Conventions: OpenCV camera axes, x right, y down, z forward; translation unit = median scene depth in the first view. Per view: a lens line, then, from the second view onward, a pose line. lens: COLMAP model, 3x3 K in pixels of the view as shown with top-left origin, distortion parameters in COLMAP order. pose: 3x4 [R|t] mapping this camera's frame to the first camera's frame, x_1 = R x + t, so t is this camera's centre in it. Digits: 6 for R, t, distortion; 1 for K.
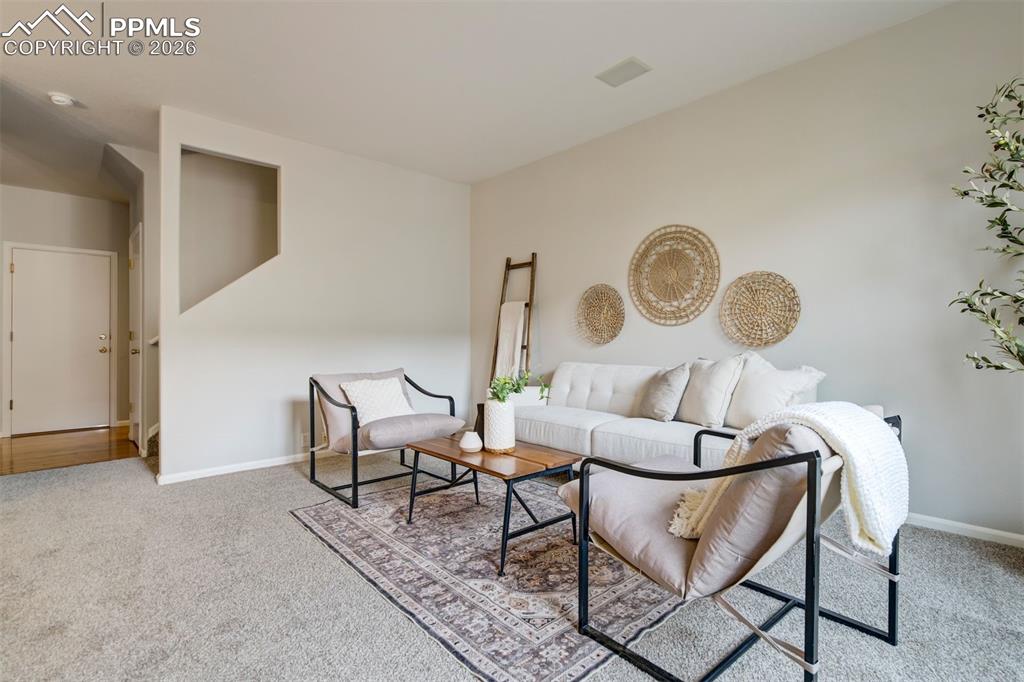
lens RADIAL K [[472.0, 0, 515.8], [0, 472.0, 340.7], [0, 0, 1]] dist [-0.013245, 0.003698]
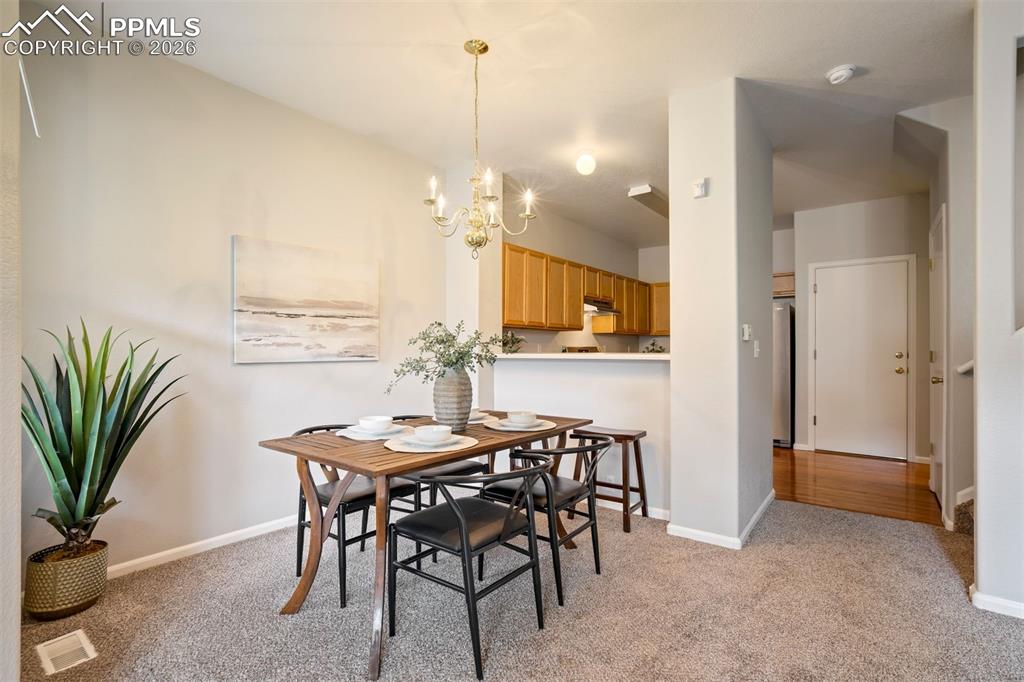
lens RADIAL K [[472.0, 0, 518.2], [0, 472.0, 347.9], [0, 0, 1]] dist [-0.013245, 0.003698]
pose [[0.153994, -0.002713, -0.988068, -0.170765], [0.000734, 0.999996, -0.002631, -0.024778], [0.988072, -0.000320, 0.153995, 0.215604]]
